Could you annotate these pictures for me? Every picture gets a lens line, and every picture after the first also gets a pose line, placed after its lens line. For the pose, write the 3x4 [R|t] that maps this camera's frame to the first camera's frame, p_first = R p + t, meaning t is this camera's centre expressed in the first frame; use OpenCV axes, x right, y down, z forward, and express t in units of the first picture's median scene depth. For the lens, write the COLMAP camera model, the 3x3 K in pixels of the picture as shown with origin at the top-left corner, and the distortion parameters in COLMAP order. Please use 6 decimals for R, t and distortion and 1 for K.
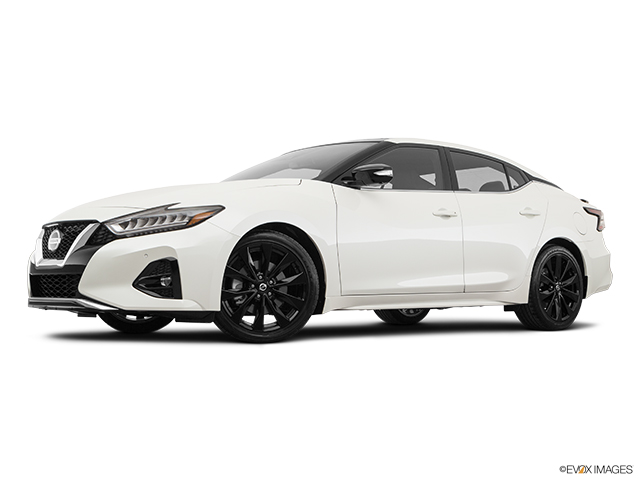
lens RADIAL K [[939.0, 0, 317.7], [0, 939.0, 236.7], [0, 0, 1]] dist [-0.009457, 0.000000]
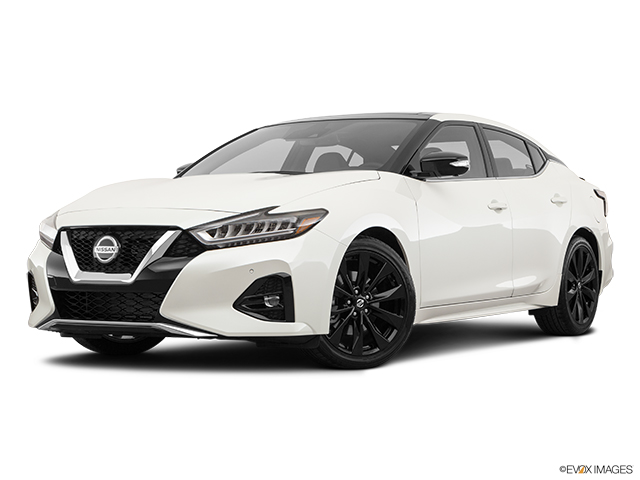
lens RADIAL K [[1360.5, 0, 322.5], [0, 1360.5, 241.3], [0, 0, 1]] dist [0.042298, 0.000000]
pose [[0.955375, -0.004977, 0.295355, -0.450011], [-0.011262, 0.998517, 0.053255, -0.066885], [-0.295182, -0.054204, 0.953902, -0.162132]]
